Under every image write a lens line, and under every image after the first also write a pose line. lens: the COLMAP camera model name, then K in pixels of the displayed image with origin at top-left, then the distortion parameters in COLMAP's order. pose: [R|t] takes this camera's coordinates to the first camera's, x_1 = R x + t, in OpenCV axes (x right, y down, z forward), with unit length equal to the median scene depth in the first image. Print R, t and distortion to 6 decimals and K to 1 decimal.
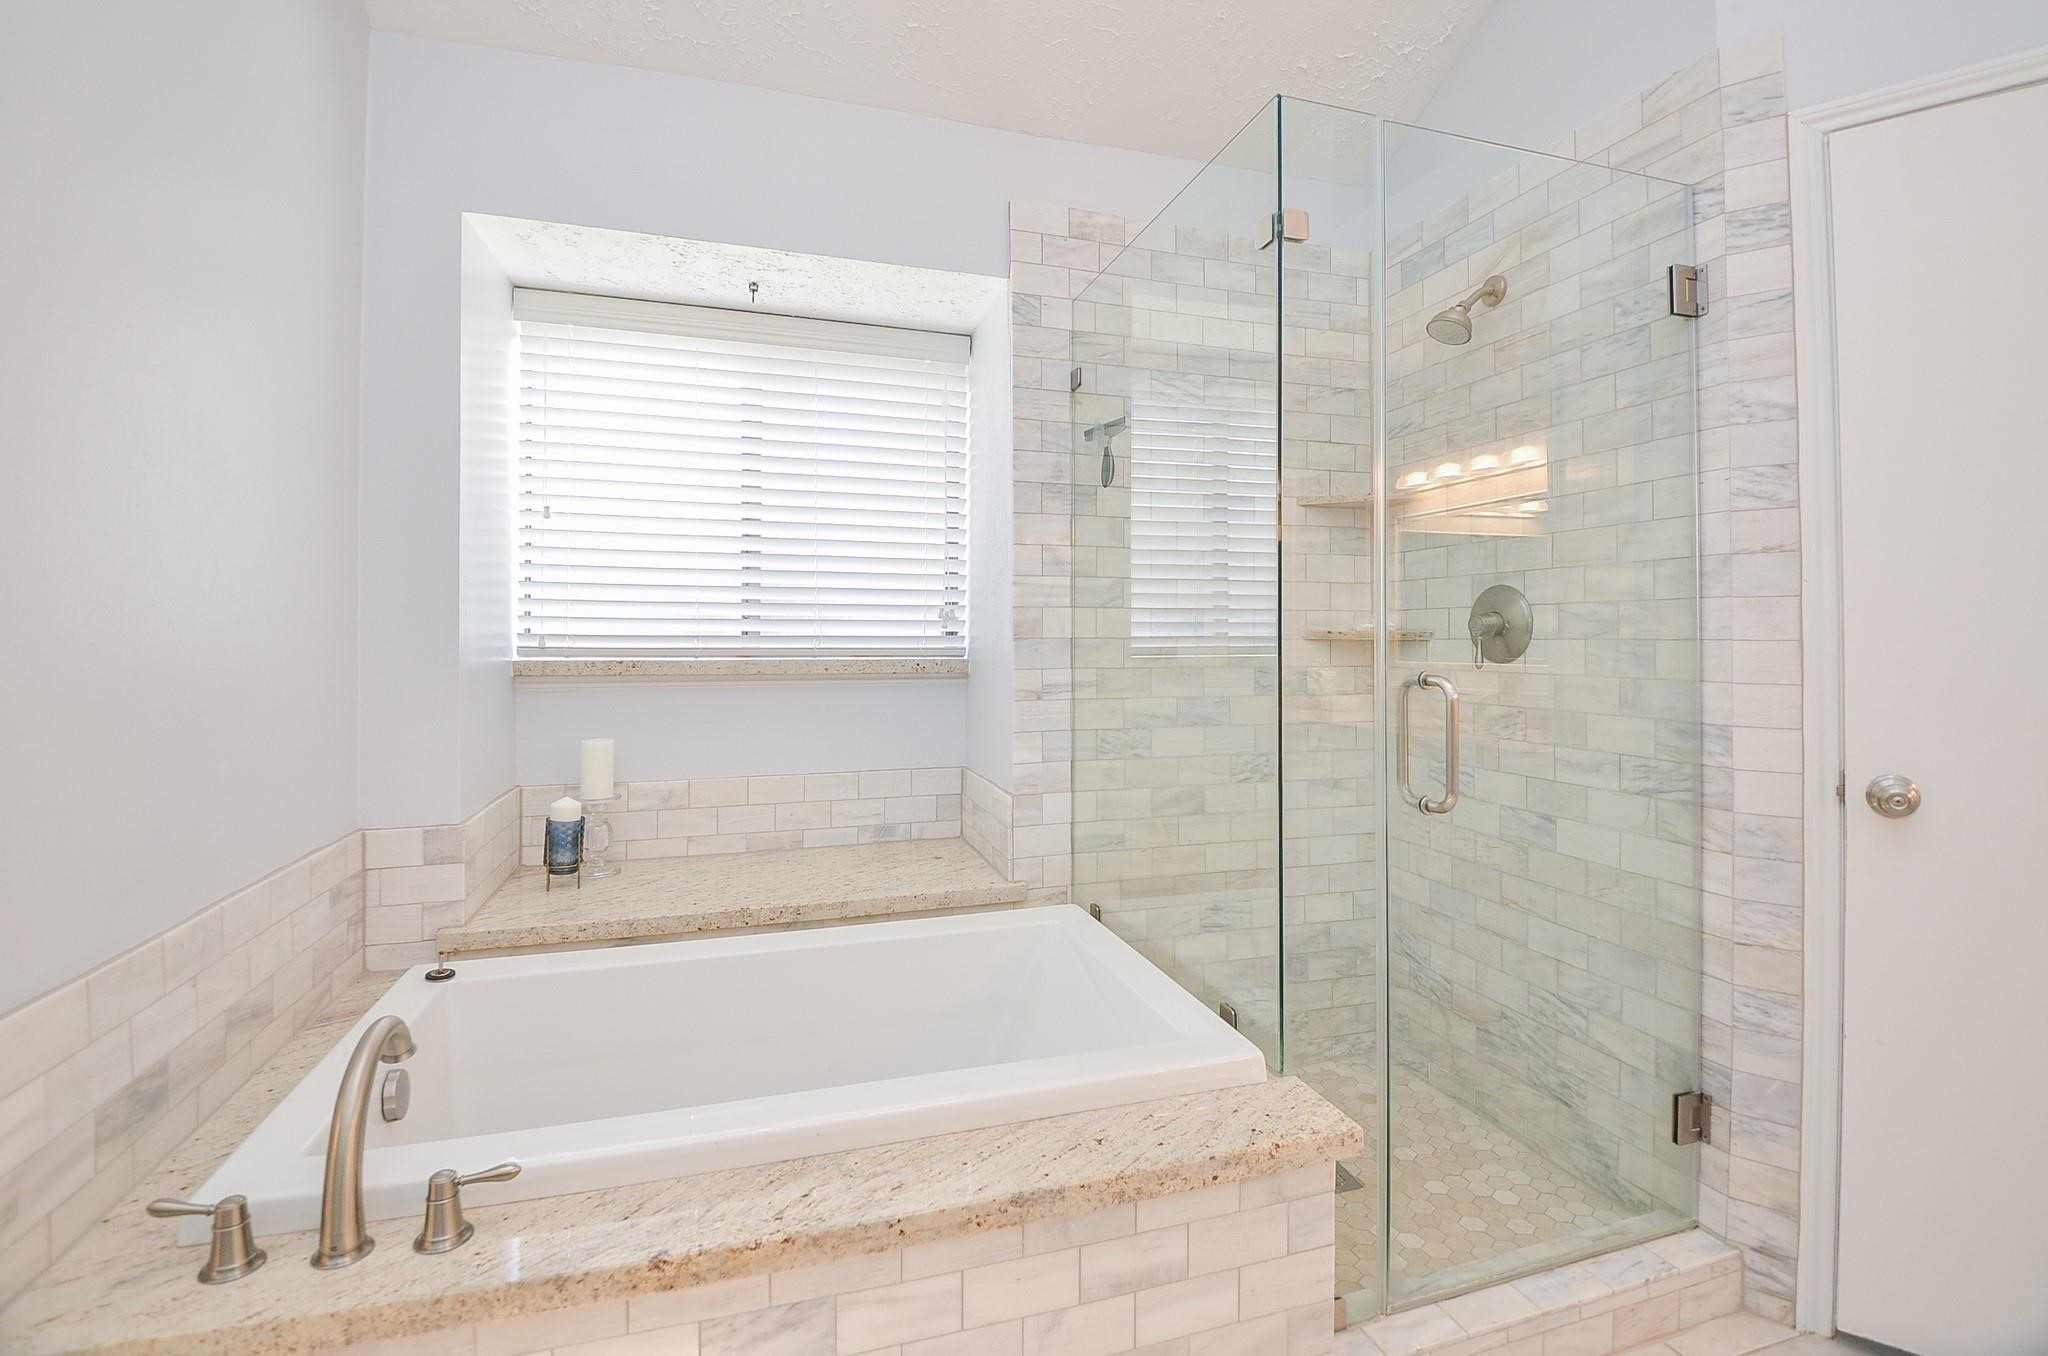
lens RADIAL K [[908.4, 0, 1042.8], [0, 908.4, 636.1], [0, 0, 1]] dist [0.015260, -0.031190]
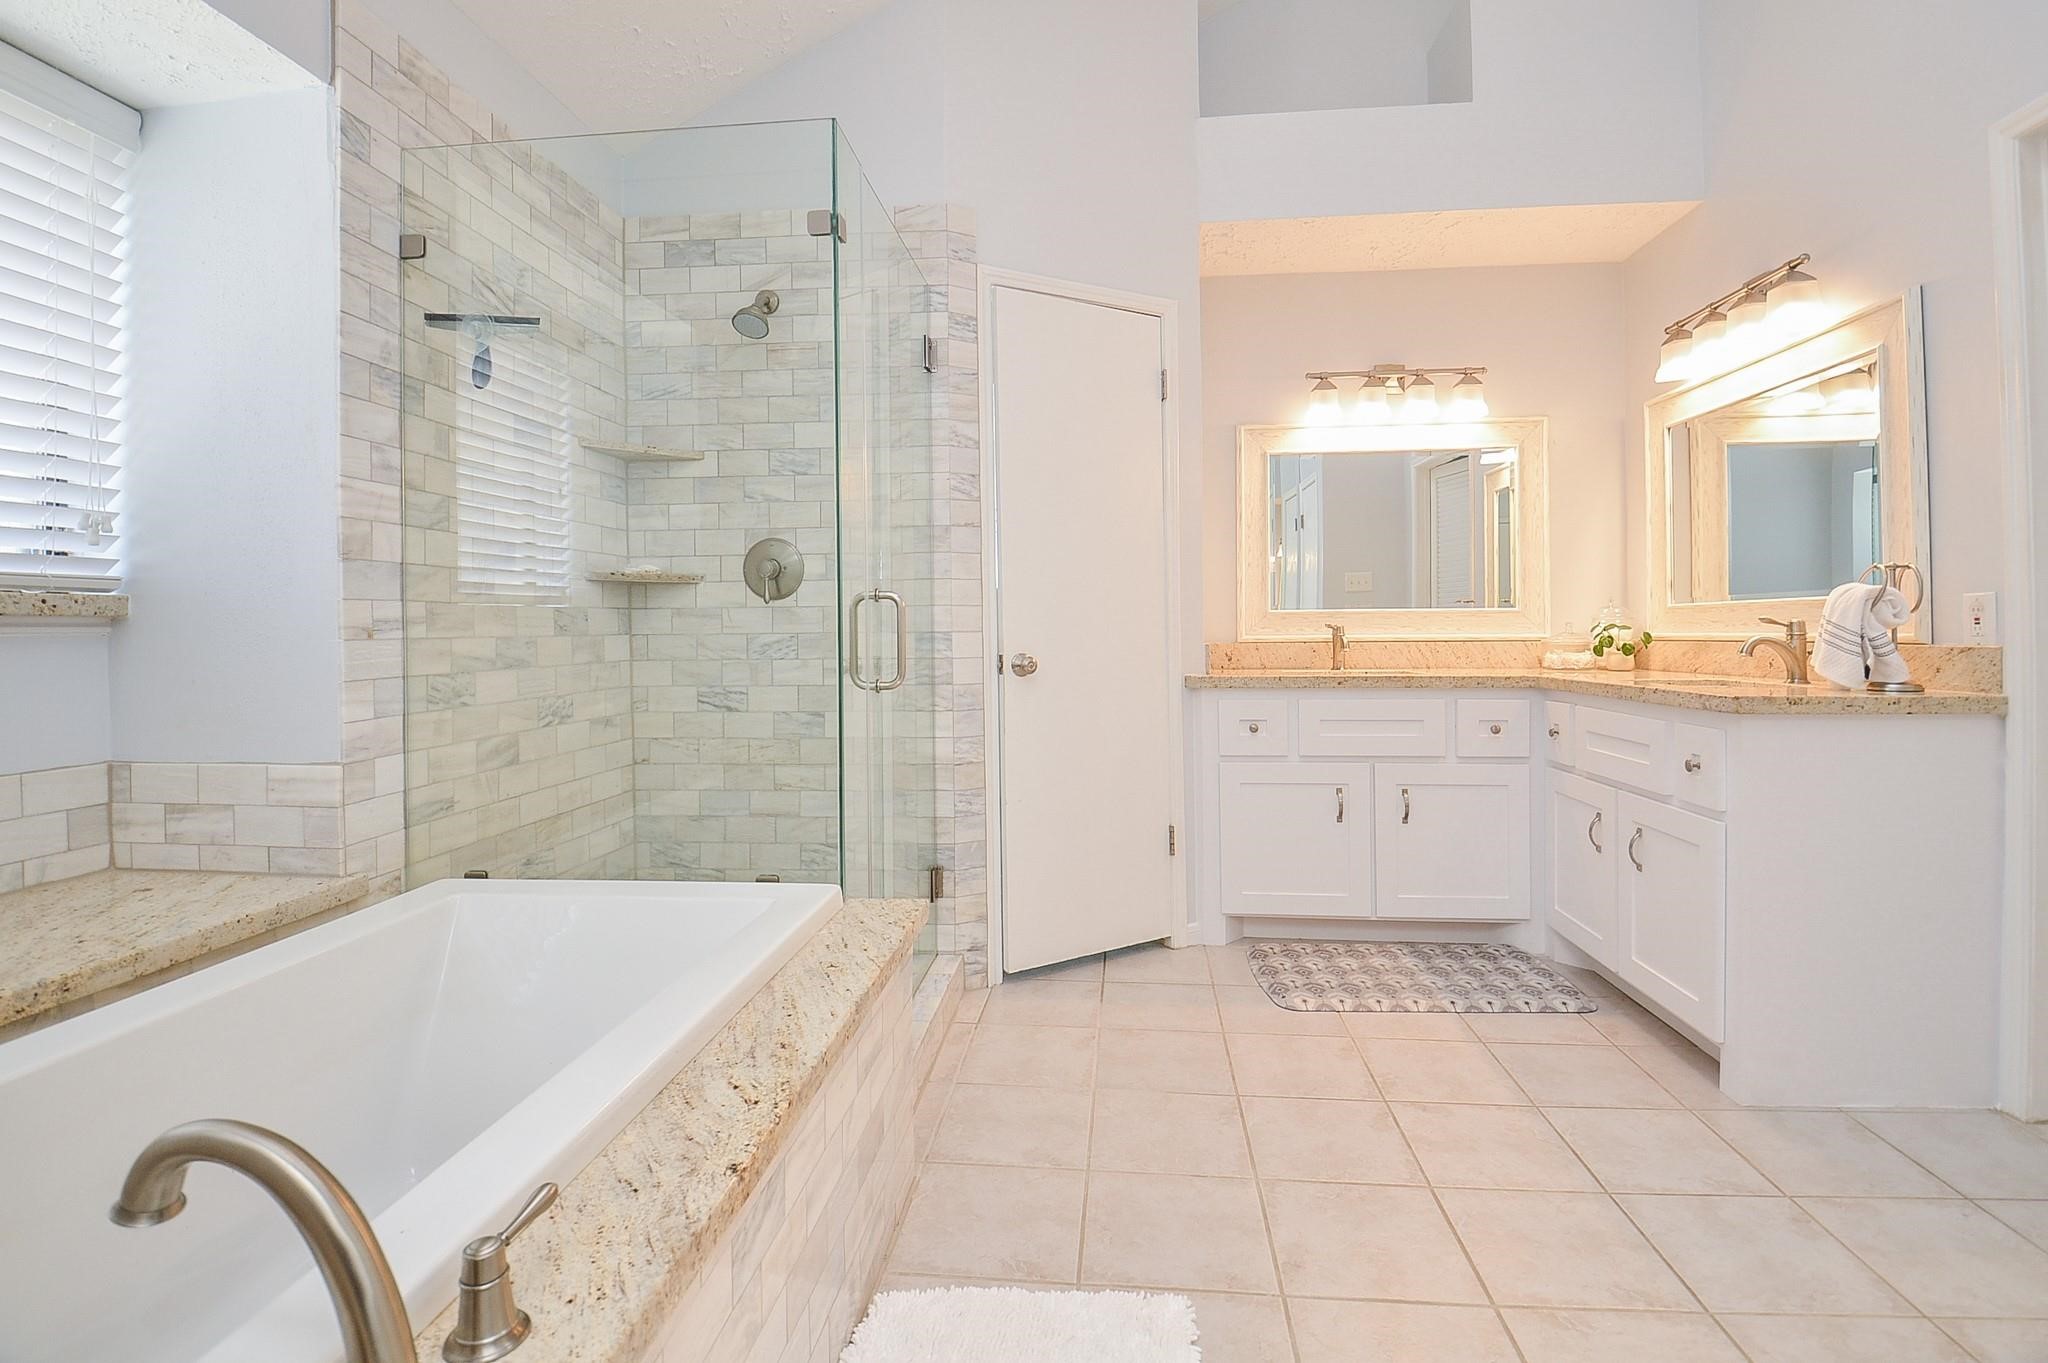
lens RADIAL K [[908.4, 0, 1042.8], [0, 908.4, 639.6], [0, 0, 1]] dist [0.015260, -0.031190]
pose [[0.389856, -0.022080, 0.920611, -0.516419], [0.010947, 0.999753, 0.019343, 0.063904], [-0.920811, 0.002538, 0.390002, 0.164319]]
